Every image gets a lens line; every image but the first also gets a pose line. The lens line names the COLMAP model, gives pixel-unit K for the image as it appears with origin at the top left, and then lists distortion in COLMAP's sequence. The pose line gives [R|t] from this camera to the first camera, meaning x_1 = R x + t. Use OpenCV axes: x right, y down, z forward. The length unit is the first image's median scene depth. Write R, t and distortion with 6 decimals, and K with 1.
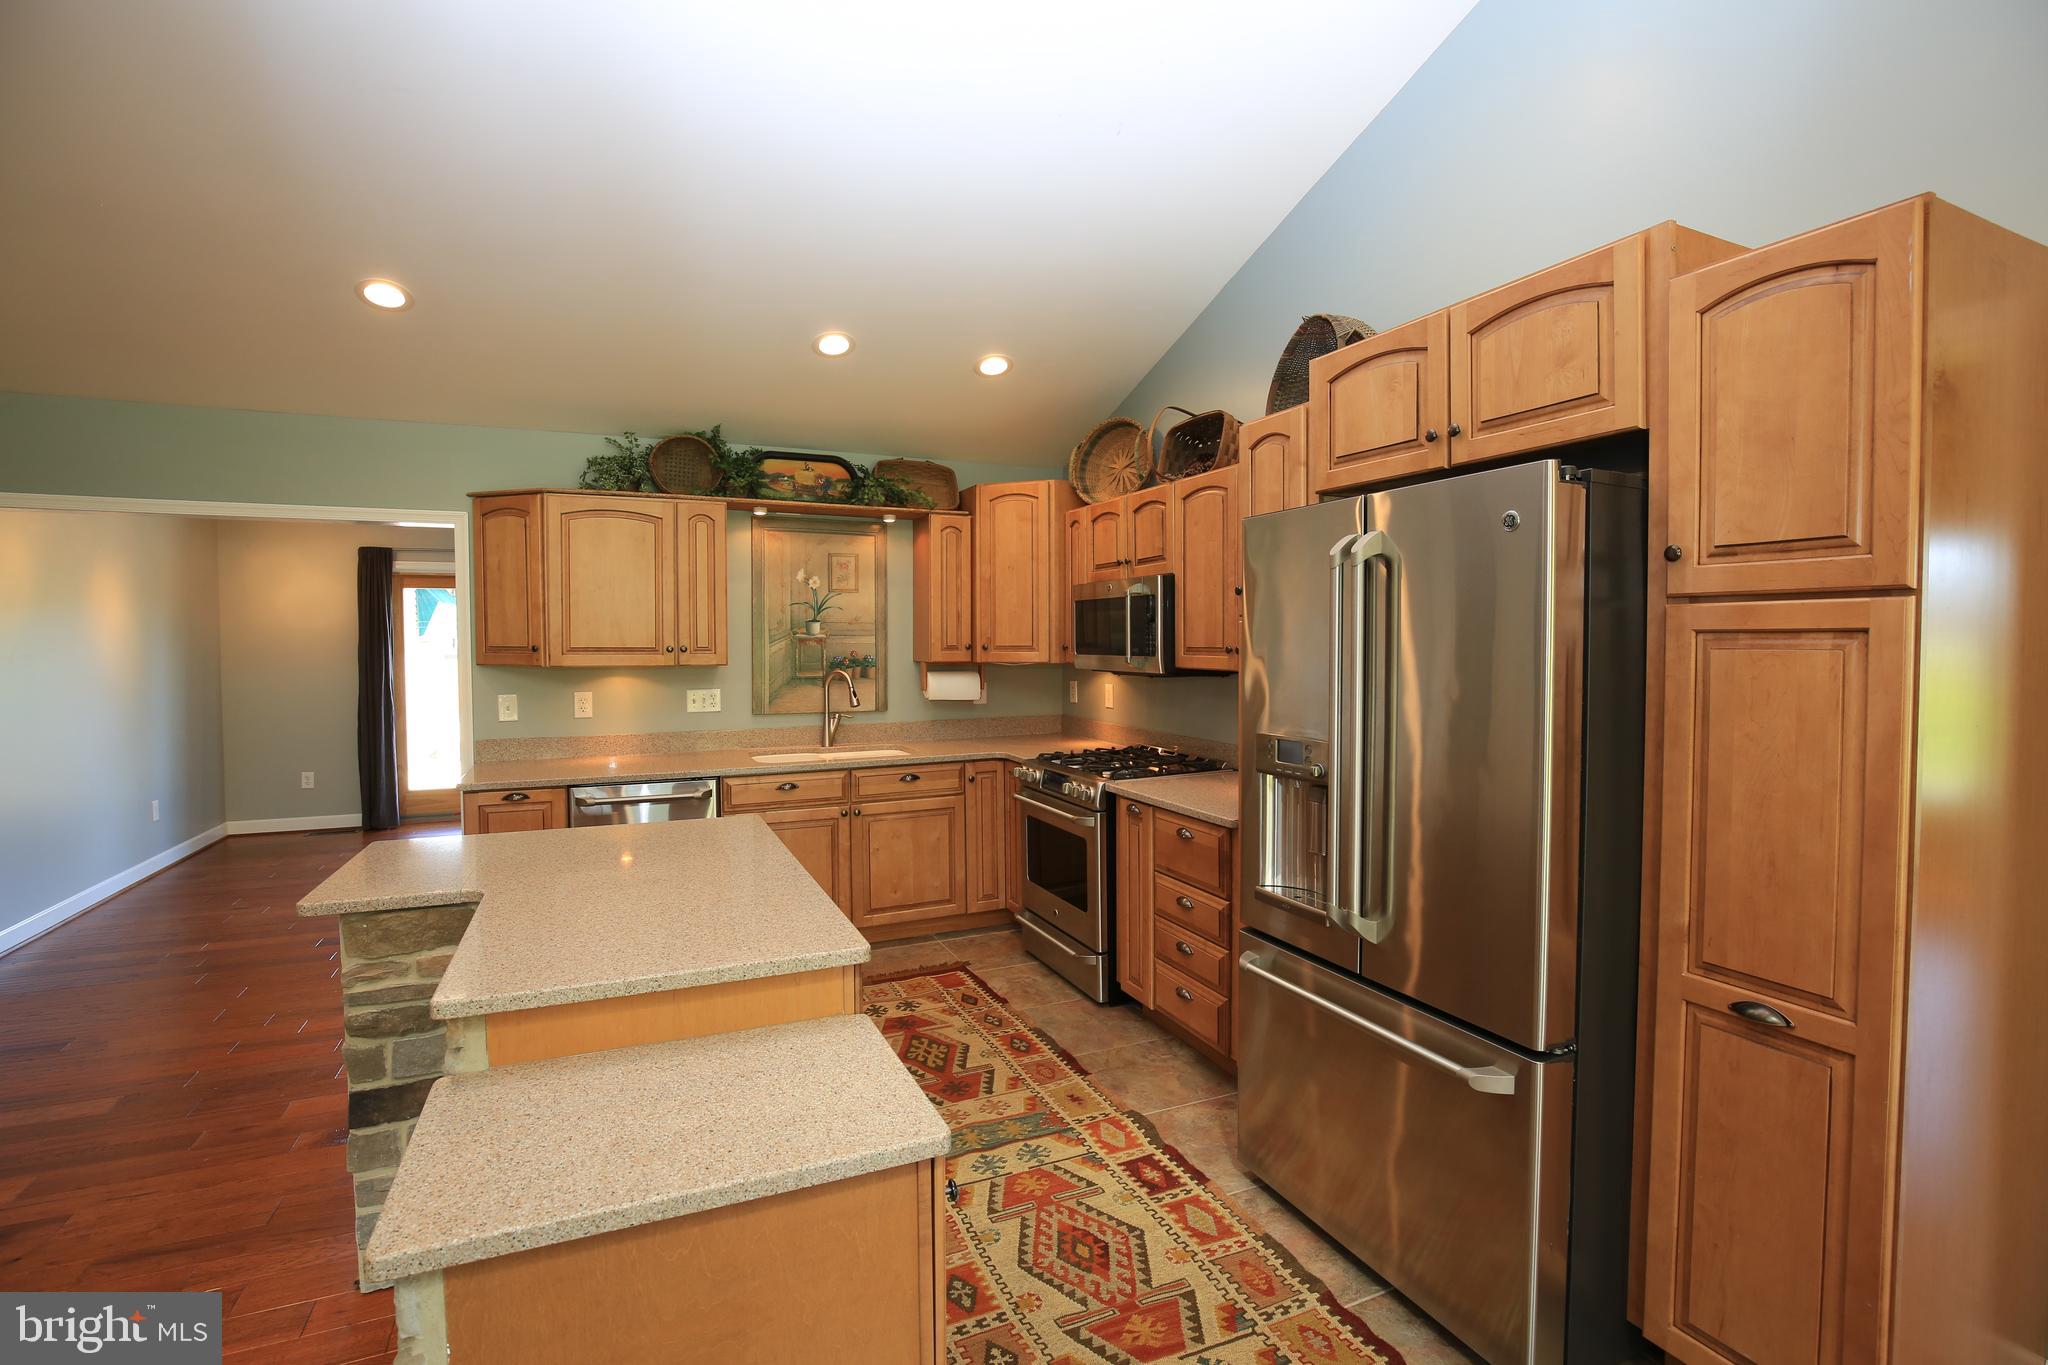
lens RADIAL K [[933.6, 0, 1029.9], [0, 933.6, 664.5], [0, 0, 1]] dist [-0.034797, 0.004739]
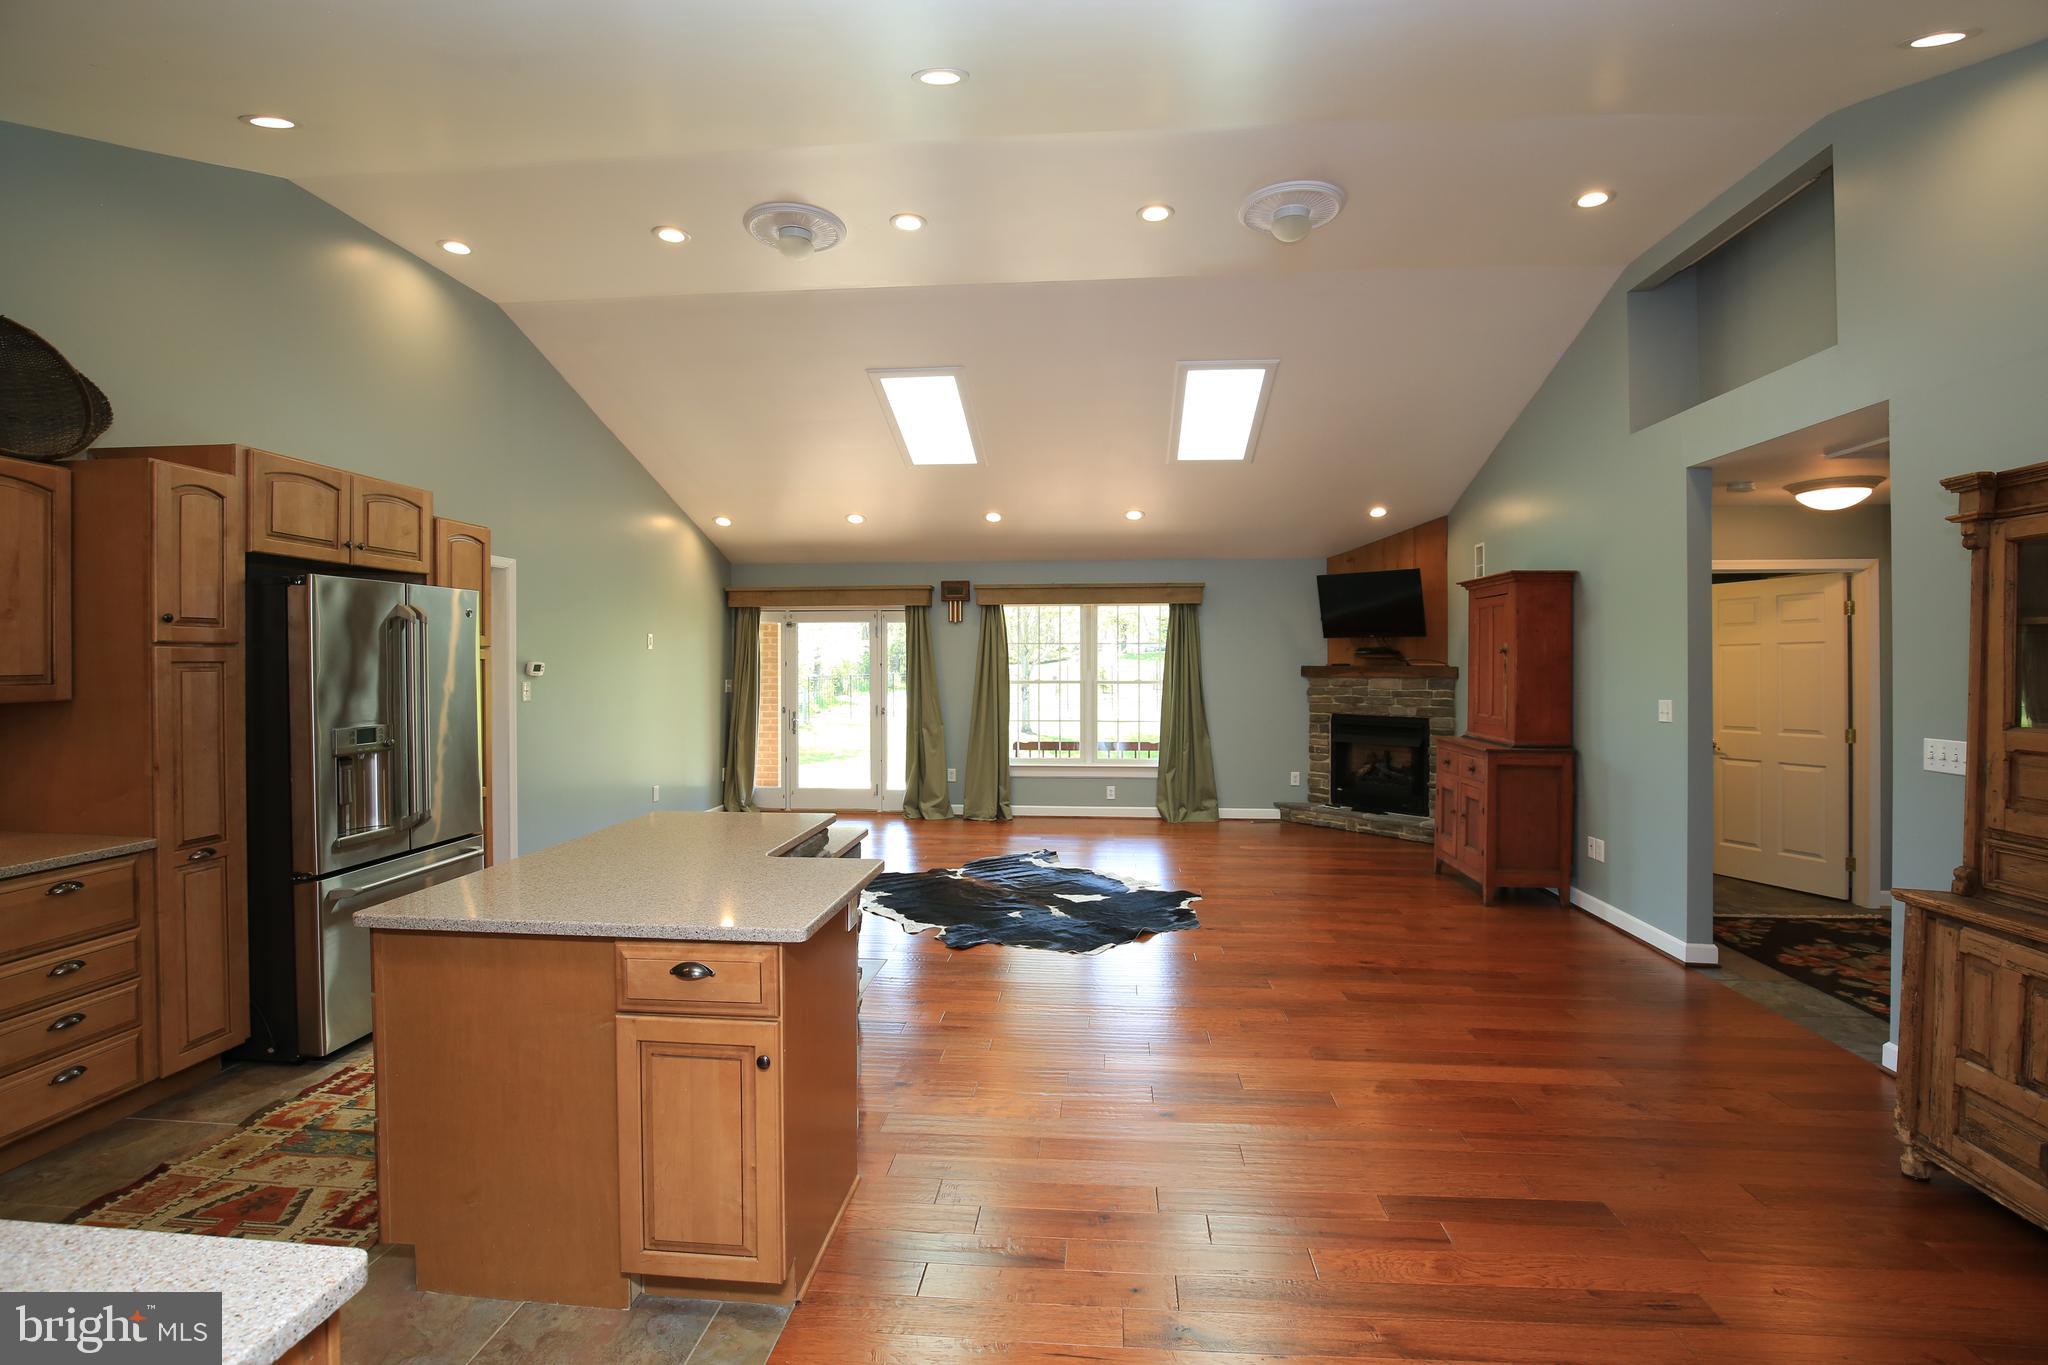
lens RADIAL K [[933.6, 0, 1029.1], [0, 933.6, 662.7], [0, 0, 1]] dist [-0.034797, 0.004739]
pose [[-0.871431, 0.005700, 0.490486, -1.232361], [0.020645, 0.999473, 0.025066, -0.037260], [-0.490084, 0.031969, -0.871089, 1.541683]]
